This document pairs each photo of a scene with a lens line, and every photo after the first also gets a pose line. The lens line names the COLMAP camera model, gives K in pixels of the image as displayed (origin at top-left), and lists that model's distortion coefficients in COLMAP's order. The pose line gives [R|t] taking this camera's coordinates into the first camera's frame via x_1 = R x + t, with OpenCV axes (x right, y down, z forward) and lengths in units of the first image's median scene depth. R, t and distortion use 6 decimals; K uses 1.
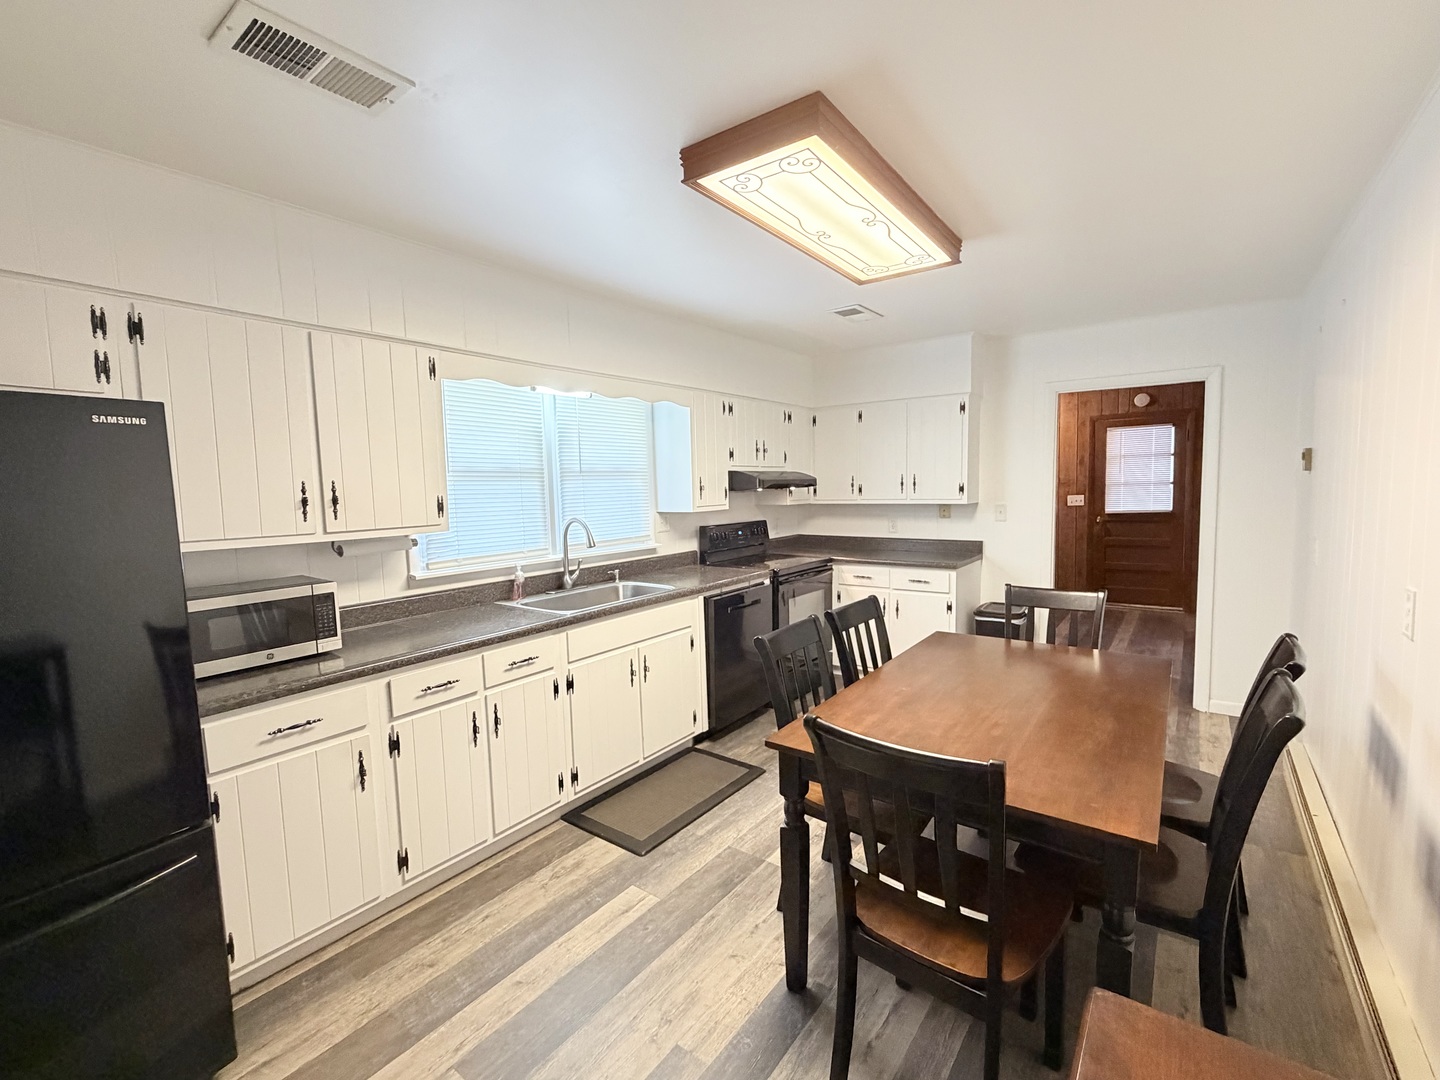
lens RADIAL K [[625.4, 0, 722.2], [0, 625.4, 539.5], [0, 0, 1]] dist [0.000671, -0.000376]
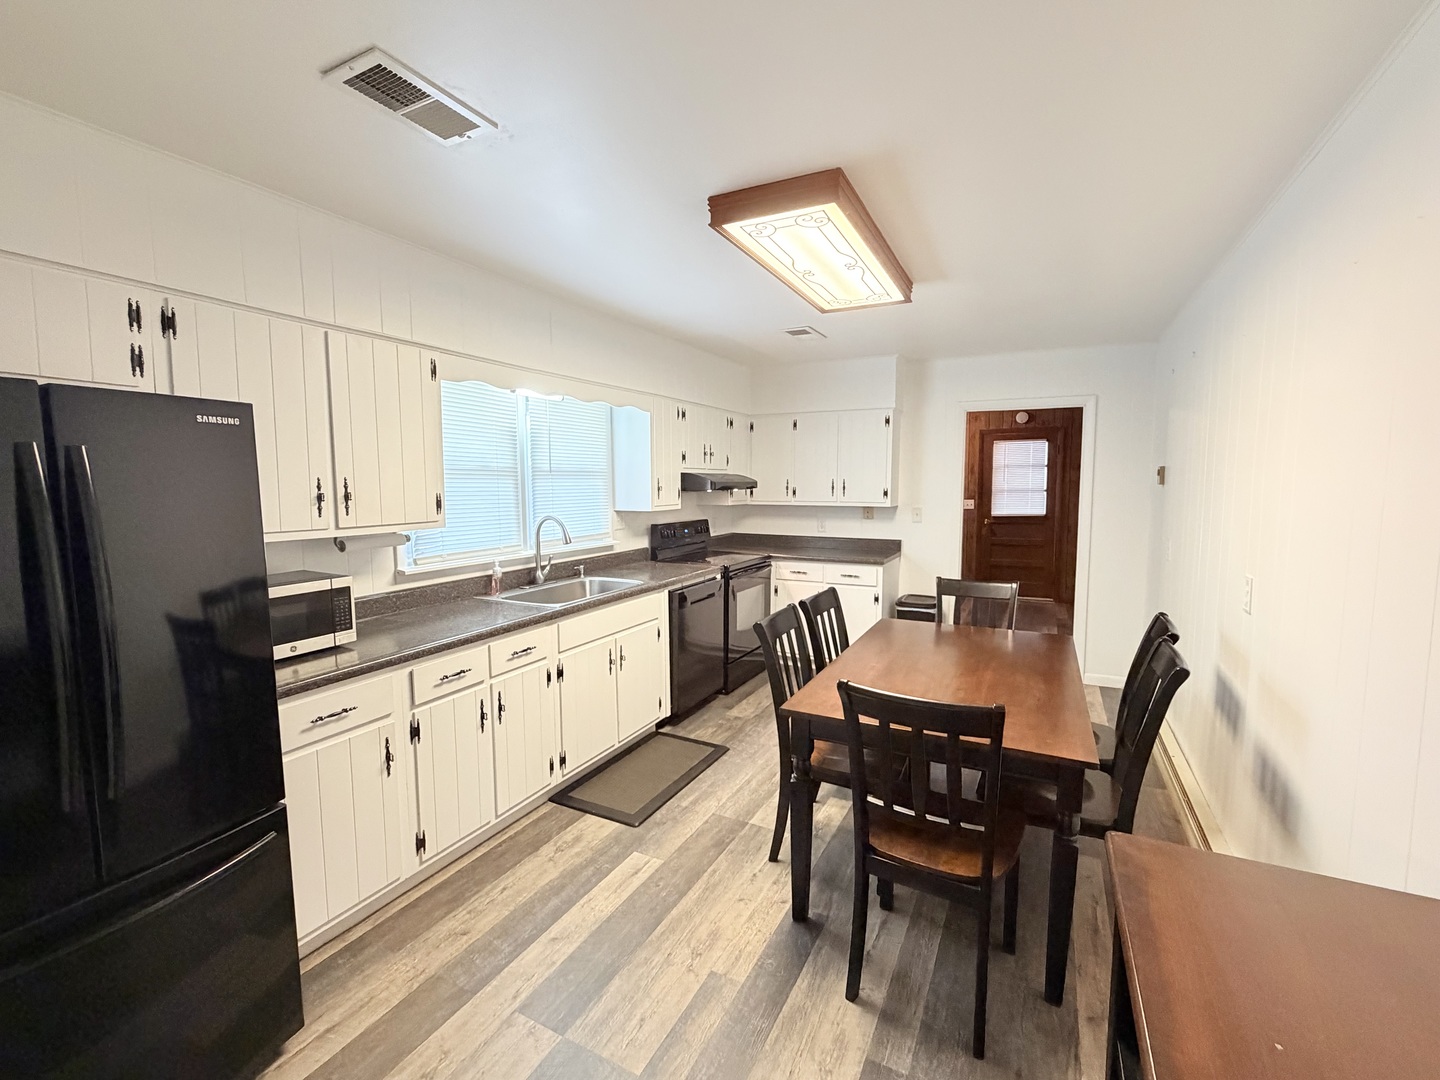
lens RADIAL K [[625.4, 0, 718.6], [0, 625.4, 538.8], [0, 0, 1]] dist [0.000671, -0.000376]
pose [[0.986233, 0.005530, 0.165271, -0.189437], [-0.005833, 0.999982, 0.001346, 0.001564], [-0.165261, -0.002291, 0.986247, -0.109500]]
